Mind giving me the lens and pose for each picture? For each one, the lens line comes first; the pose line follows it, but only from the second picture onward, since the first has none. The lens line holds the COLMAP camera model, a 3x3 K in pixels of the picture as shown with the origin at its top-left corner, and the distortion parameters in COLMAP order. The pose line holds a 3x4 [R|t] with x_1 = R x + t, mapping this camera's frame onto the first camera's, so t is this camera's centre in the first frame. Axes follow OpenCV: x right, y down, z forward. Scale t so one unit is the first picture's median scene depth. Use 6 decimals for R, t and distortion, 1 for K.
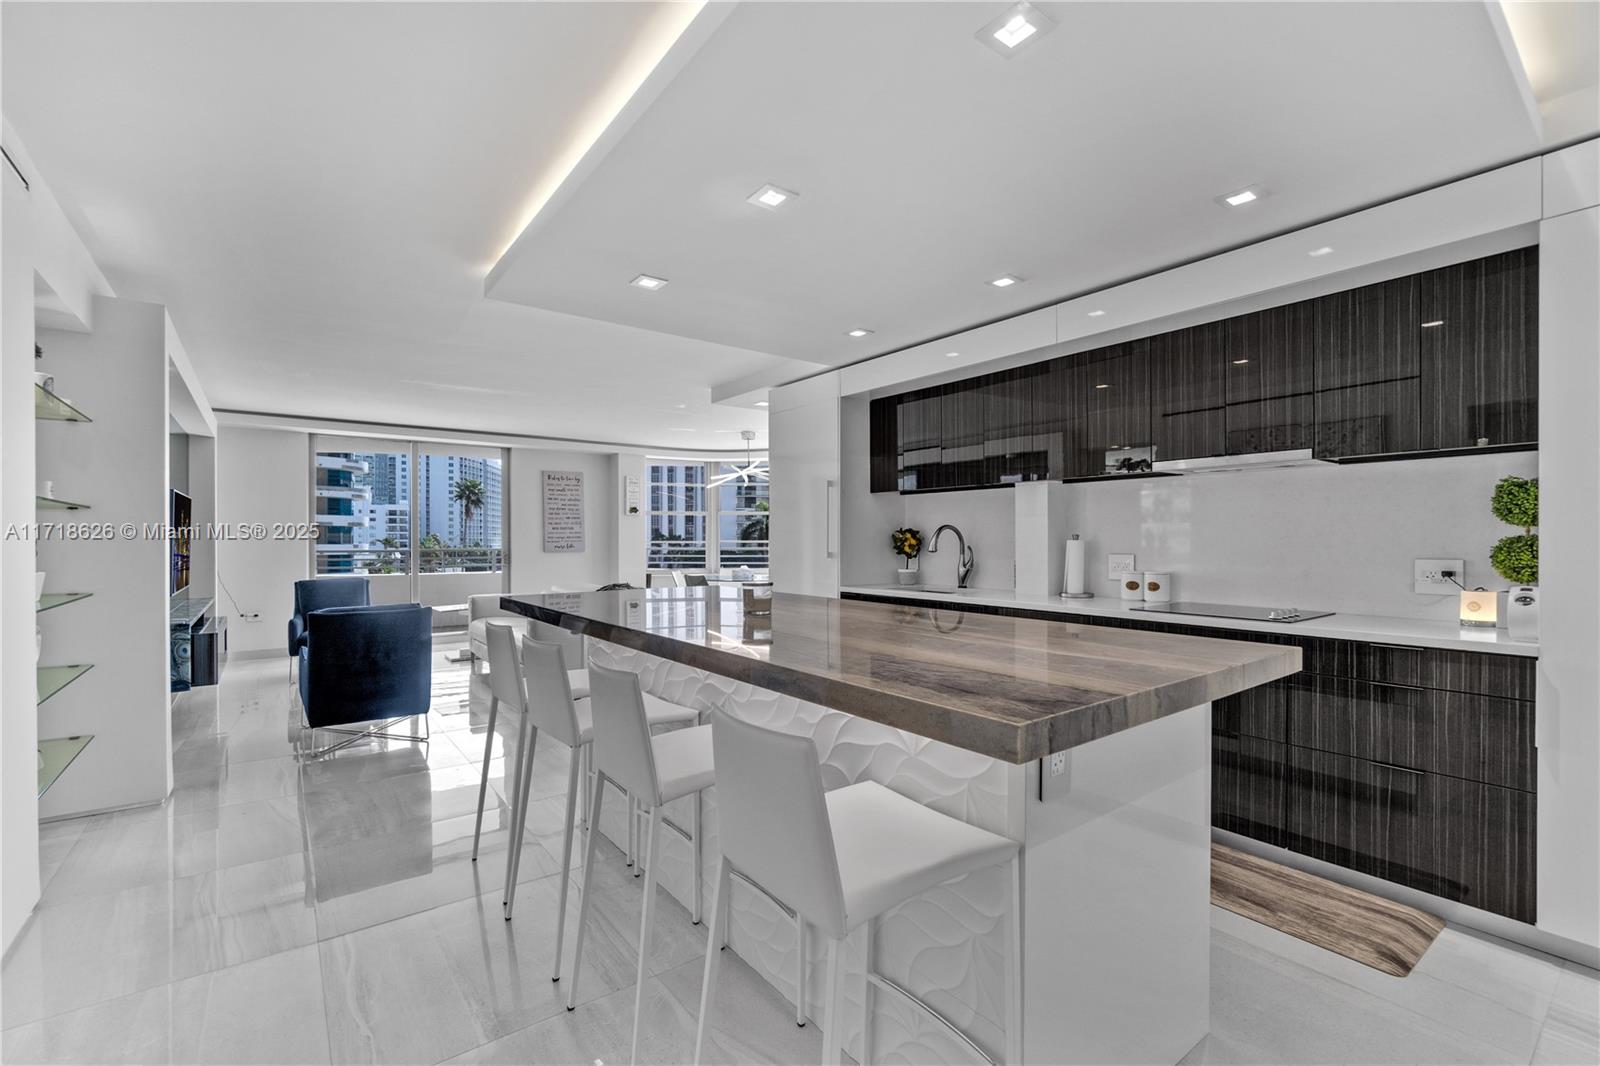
lens RADIAL K [[687.9, 0, 784.9], [0, 687.9, 545.7], [0, 0, 1]] dist [-0.004112, -0.000339]
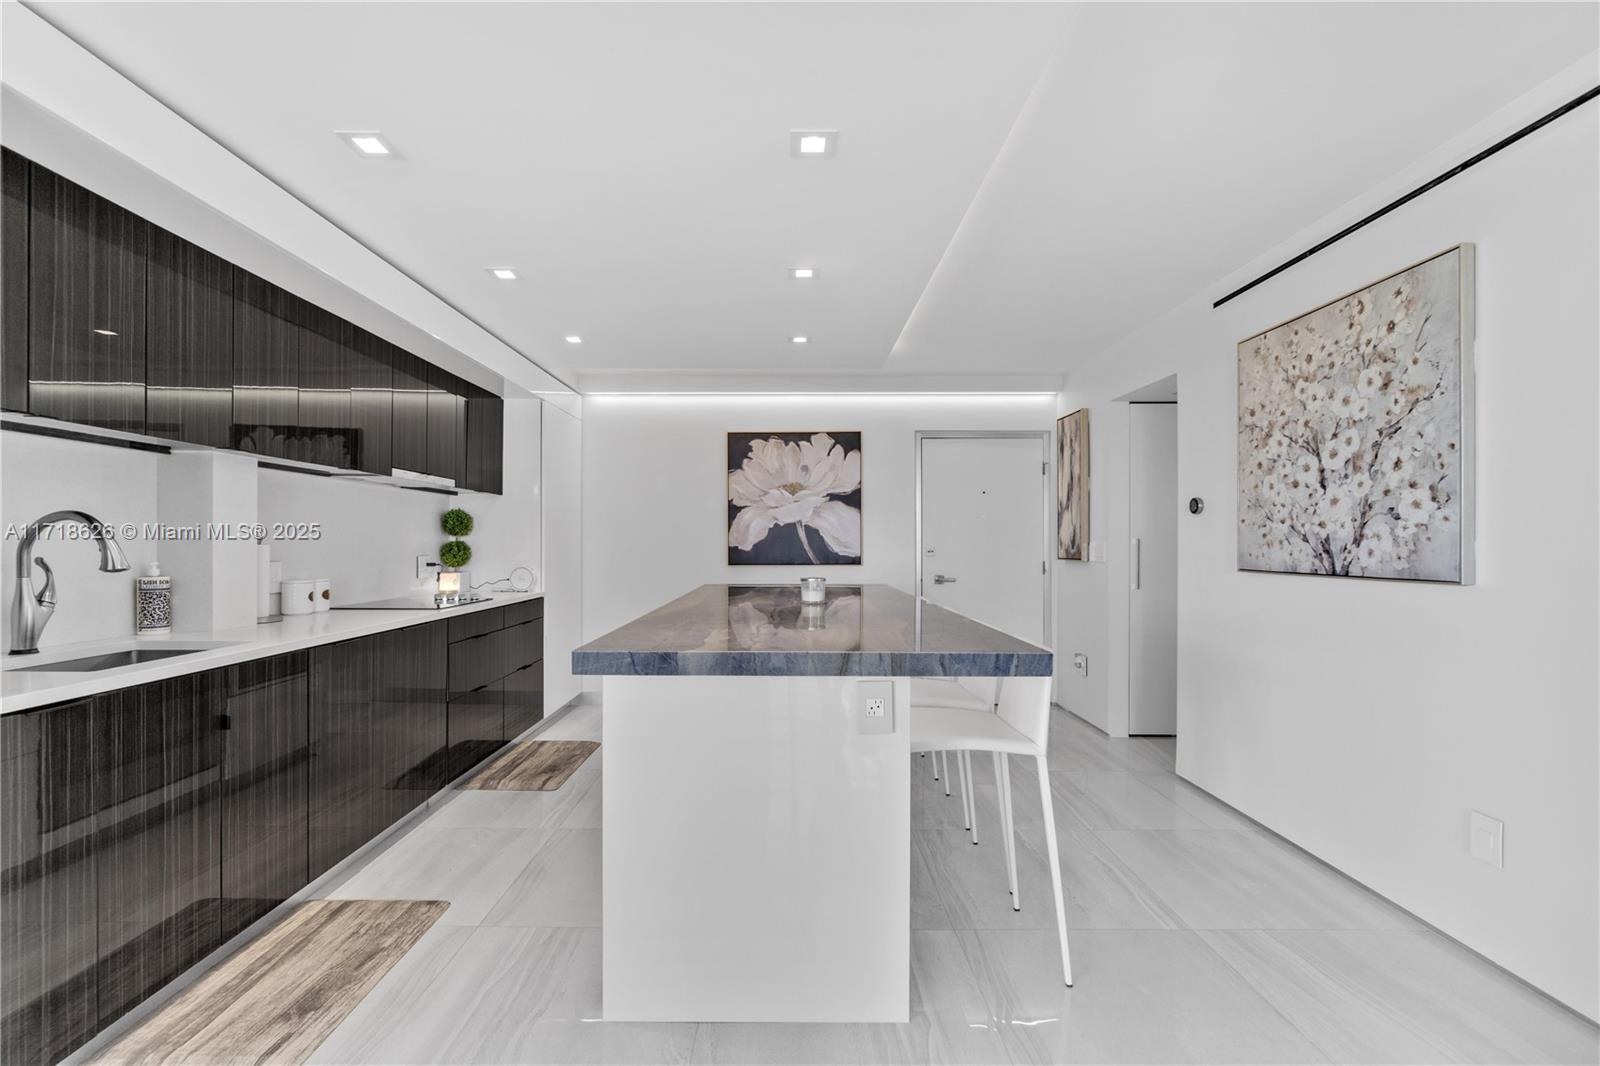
lens RADIAL K [[687.9, 0, 784.9], [0, 687.9, 545.7], [0, 0, 1]] dist [-0.004112, -0.000339]
pose [[-0.787685, -0.017165, 0.615839, -0.276911], [-0.010876, 0.999843, 0.013958, -0.029527], [-0.615982, 0.004297, -0.787748, 1.400535]]
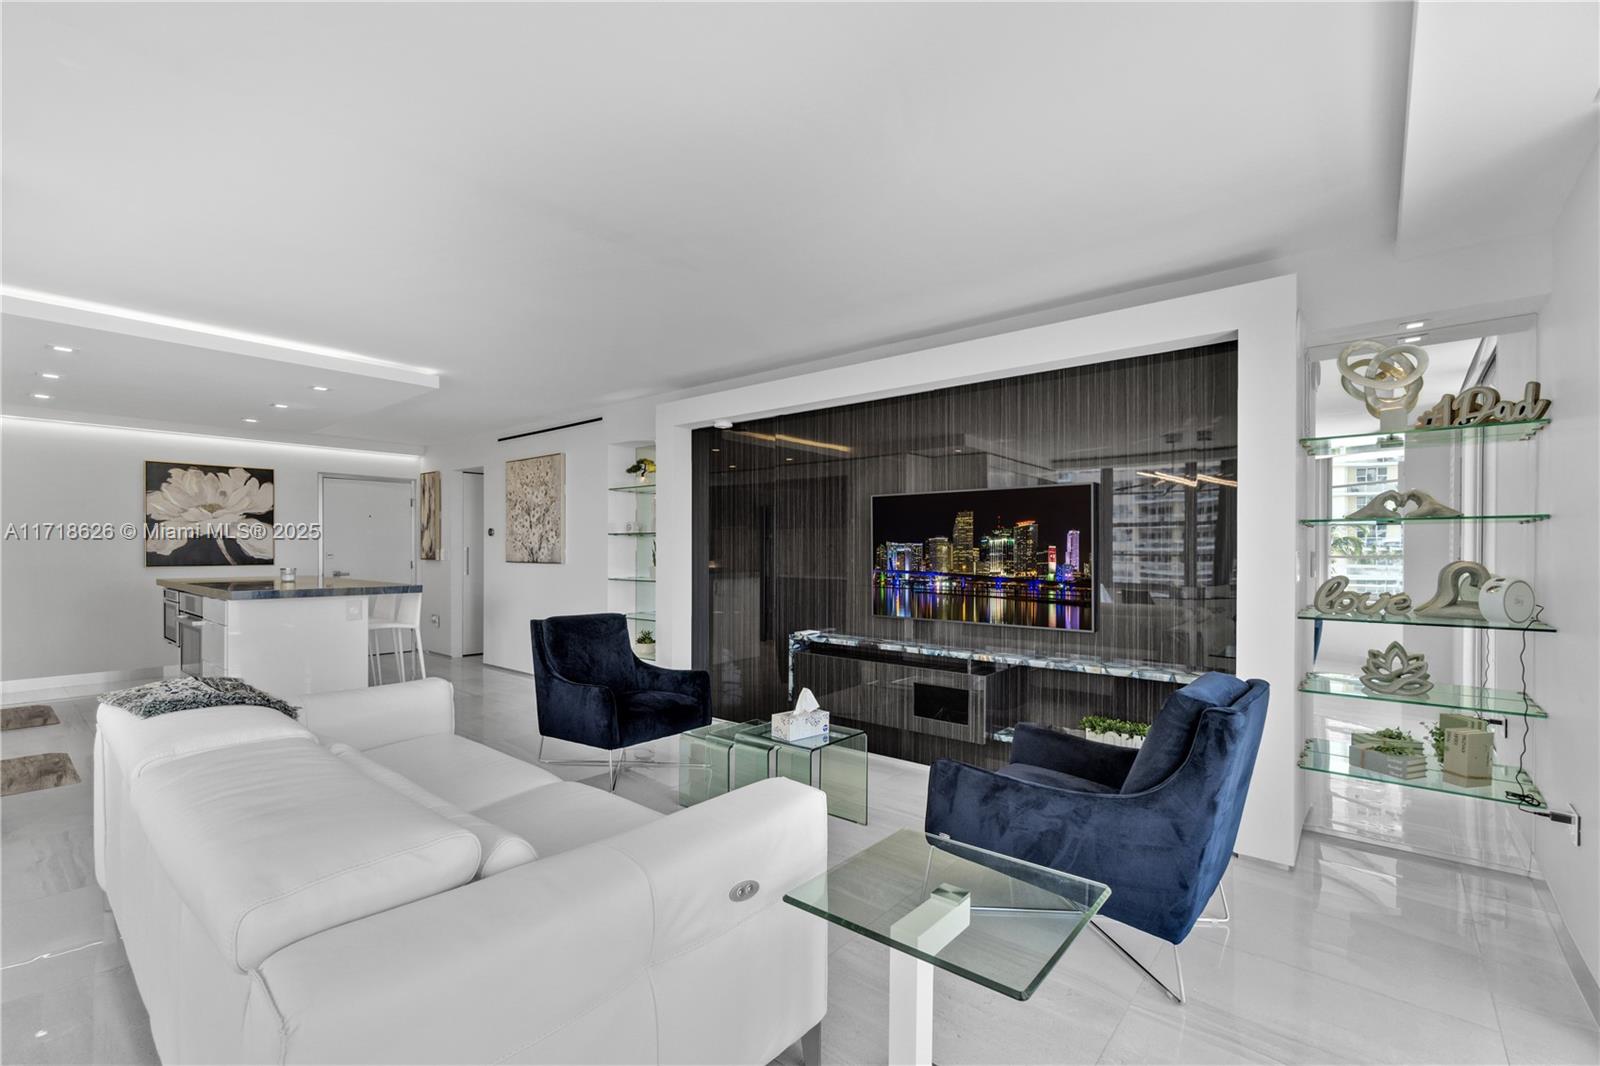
lens RADIAL K [[687.9, 0, 784.9], [0, 687.9, 545.7], [0, 0, 1]] dist [-0.004112, -0.000339]
pose [[-0.978392, -0.018139, -0.205963, -0.613129], [-0.017095, 0.999830, -0.006848, -0.040493], [0.206053, -0.003179, -0.978536, 2.609313]]
